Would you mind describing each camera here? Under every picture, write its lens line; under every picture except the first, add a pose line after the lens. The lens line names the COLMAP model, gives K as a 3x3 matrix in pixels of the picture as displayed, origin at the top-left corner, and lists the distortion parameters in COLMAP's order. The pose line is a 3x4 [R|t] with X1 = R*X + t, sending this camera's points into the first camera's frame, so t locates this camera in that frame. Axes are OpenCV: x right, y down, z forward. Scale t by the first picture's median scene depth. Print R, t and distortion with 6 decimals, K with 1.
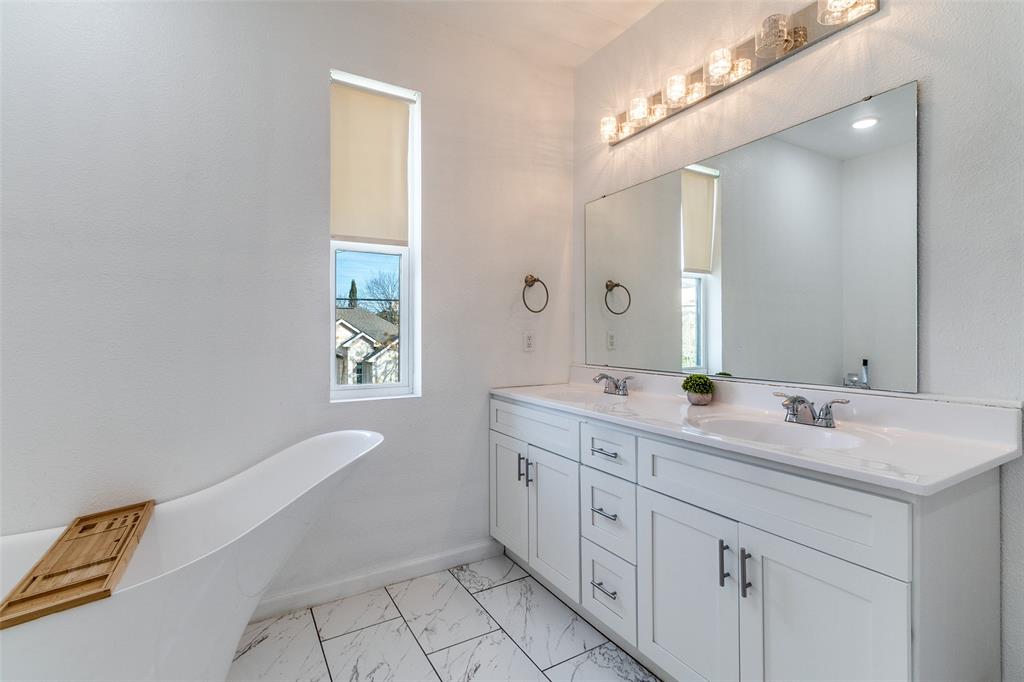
lens RADIAL K [[470.8, 0, 512.7], [0, 470.8, 340.5], [0, 0, 1]] dist [-0.000123, -0.001923]
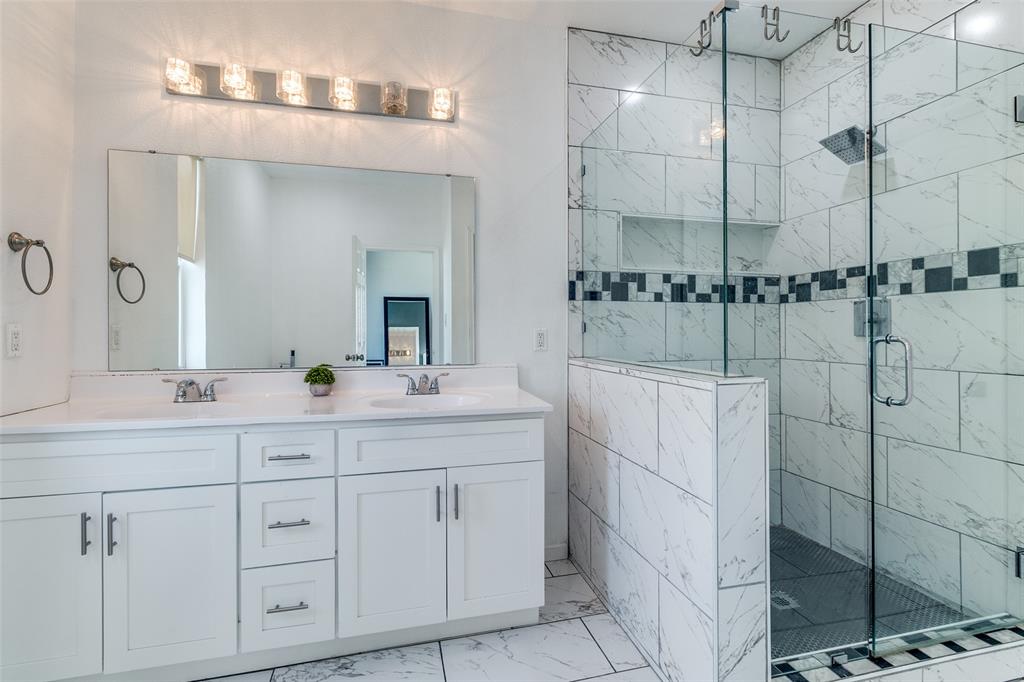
lens RADIAL K [[470.8, 0, 511.7], [0, 470.8, 330.4], [0, 0, 1]] dist [-0.000123, -0.001923]
pose [[0.281777, -0.002942, 0.959475, -0.497256], [0.013273, 0.999912, -0.000832, -0.003842], [-0.959388, 0.012970, 0.281791, 0.282570]]
